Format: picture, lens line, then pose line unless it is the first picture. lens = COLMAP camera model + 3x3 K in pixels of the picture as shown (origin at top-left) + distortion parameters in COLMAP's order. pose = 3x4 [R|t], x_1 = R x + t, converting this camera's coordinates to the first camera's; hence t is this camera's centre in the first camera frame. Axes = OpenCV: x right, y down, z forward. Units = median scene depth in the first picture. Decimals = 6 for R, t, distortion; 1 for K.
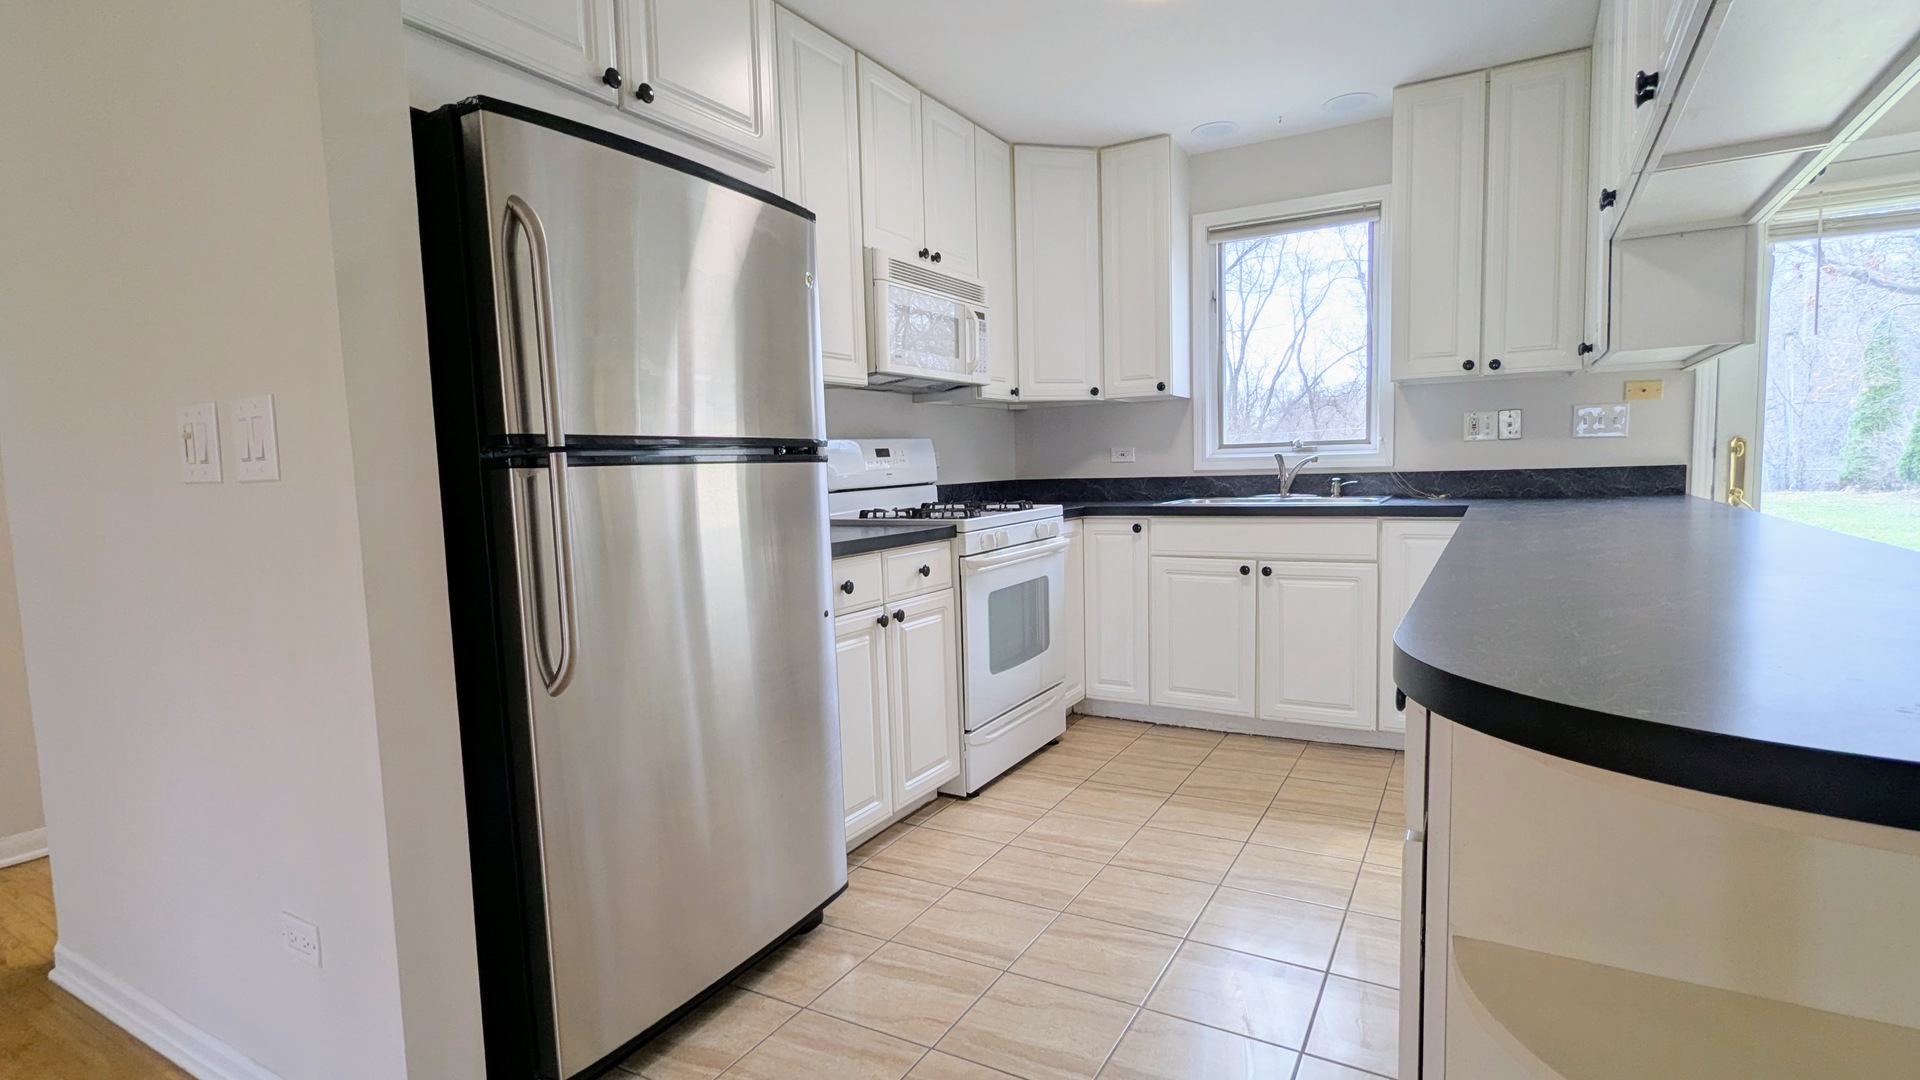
lens RADIAL K [[925.5, 0, 951.1], [0, 925.5, 550.0], [0, 0, 1]] dist [0.002001, -0.001846]
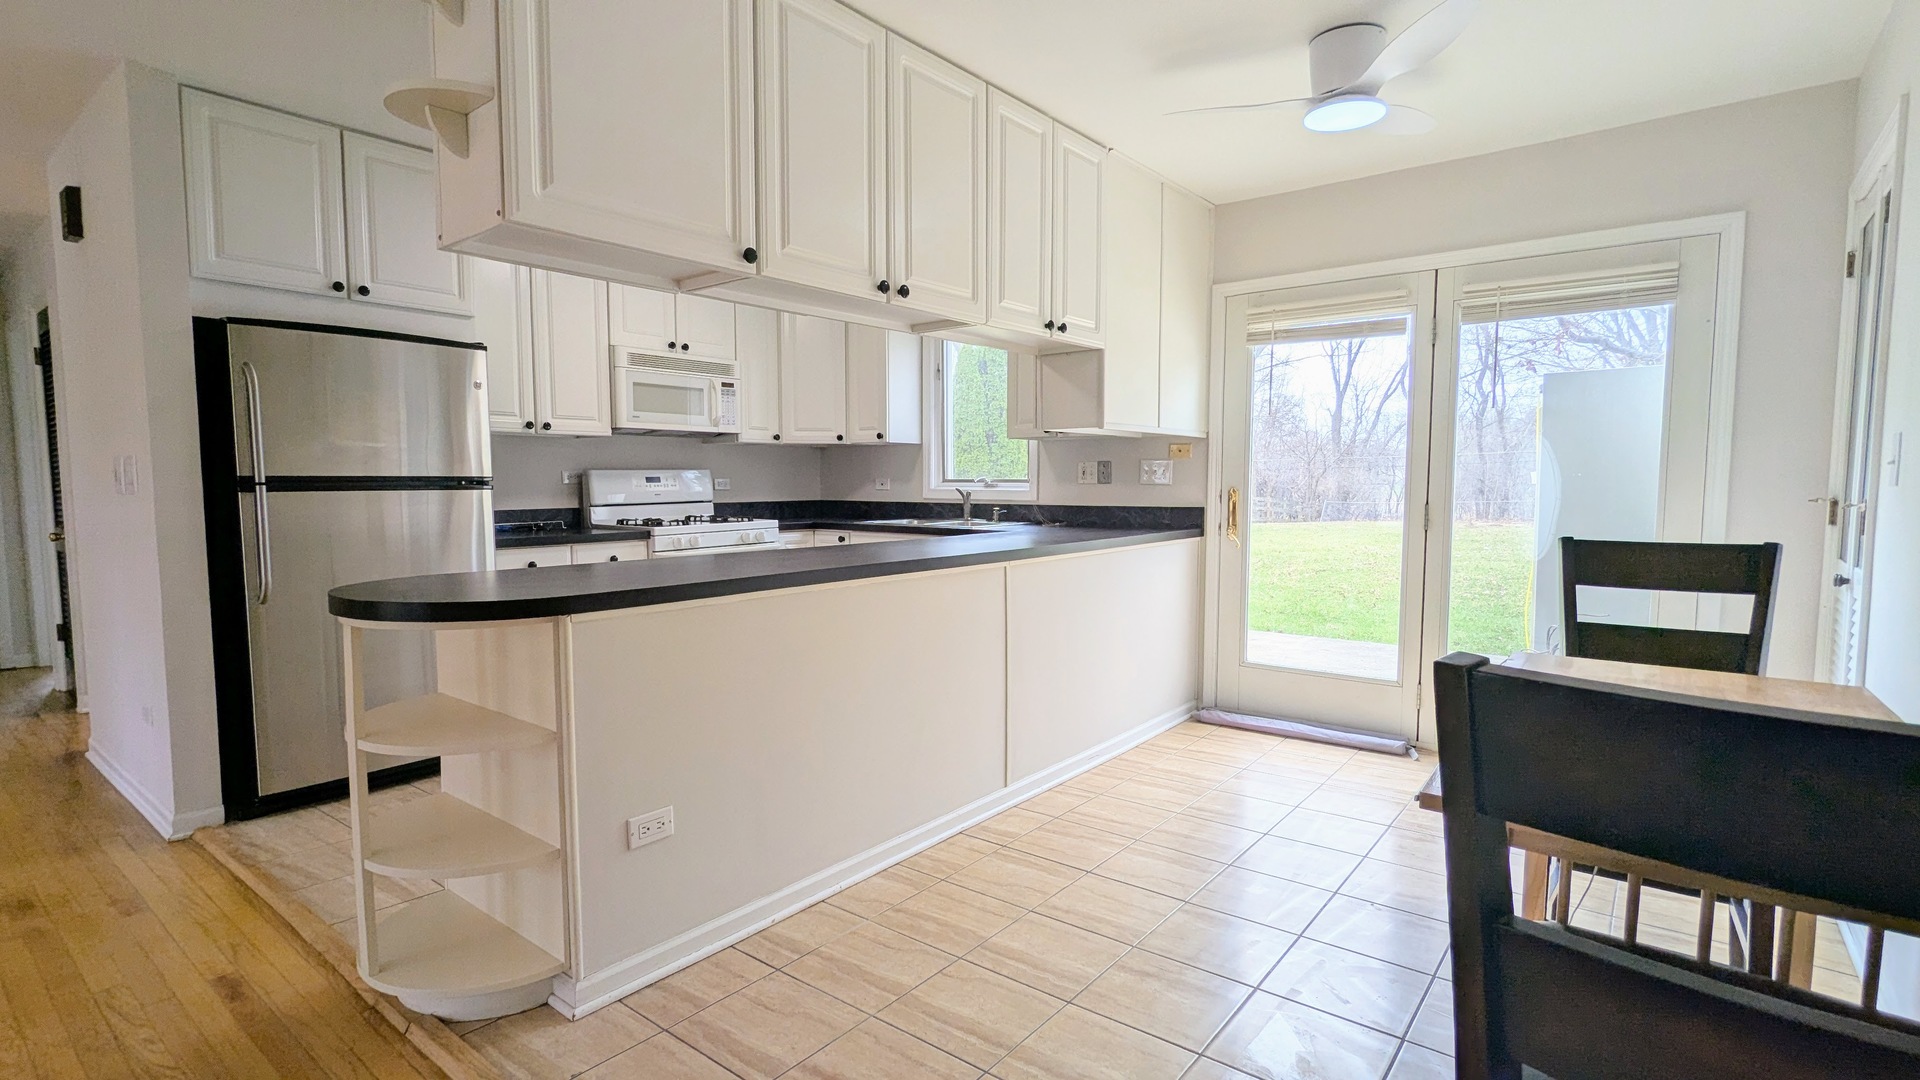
lens RADIAL K [[925.5, 0, 973.7], [0, 925.5, 547.3], [0, 0, 1]] dist [0.002001, -0.001846]
pose [[0.988372, 0.040128, -0.146666, 0.609536], [-0.042272, 0.999040, -0.011532, -0.004099], [0.146062, 0.017598, 0.989119, -0.339304]]
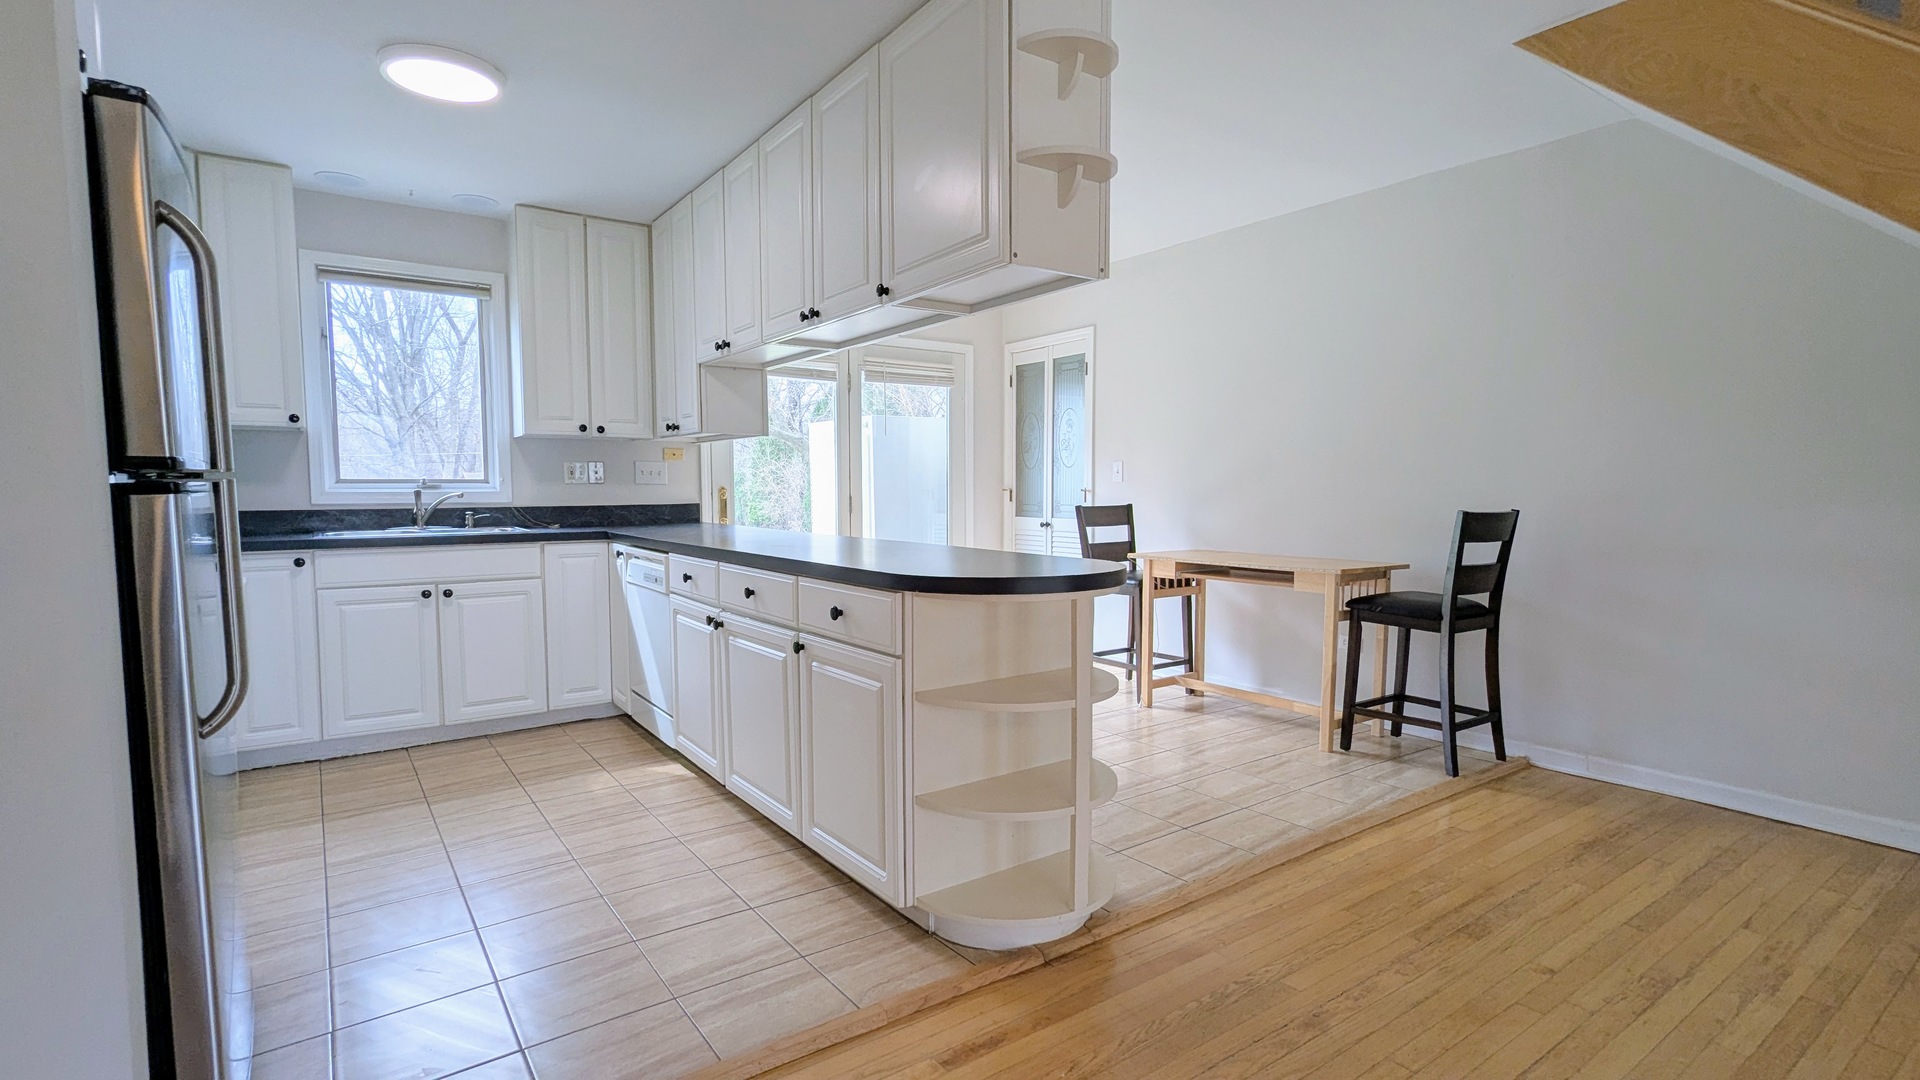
lens RADIAL K [[925.5, 0, 959.4], [0, 925.5, 548.0], [0, 0, 1]] dist [0.002001, -0.001846]
pose [[0.408203, -0.034110, 0.912254, -0.415431], [0.072960, 0.997324, 0.004643, 0.007997], [-0.909971, 0.064663, 0.409599, -0.038138]]
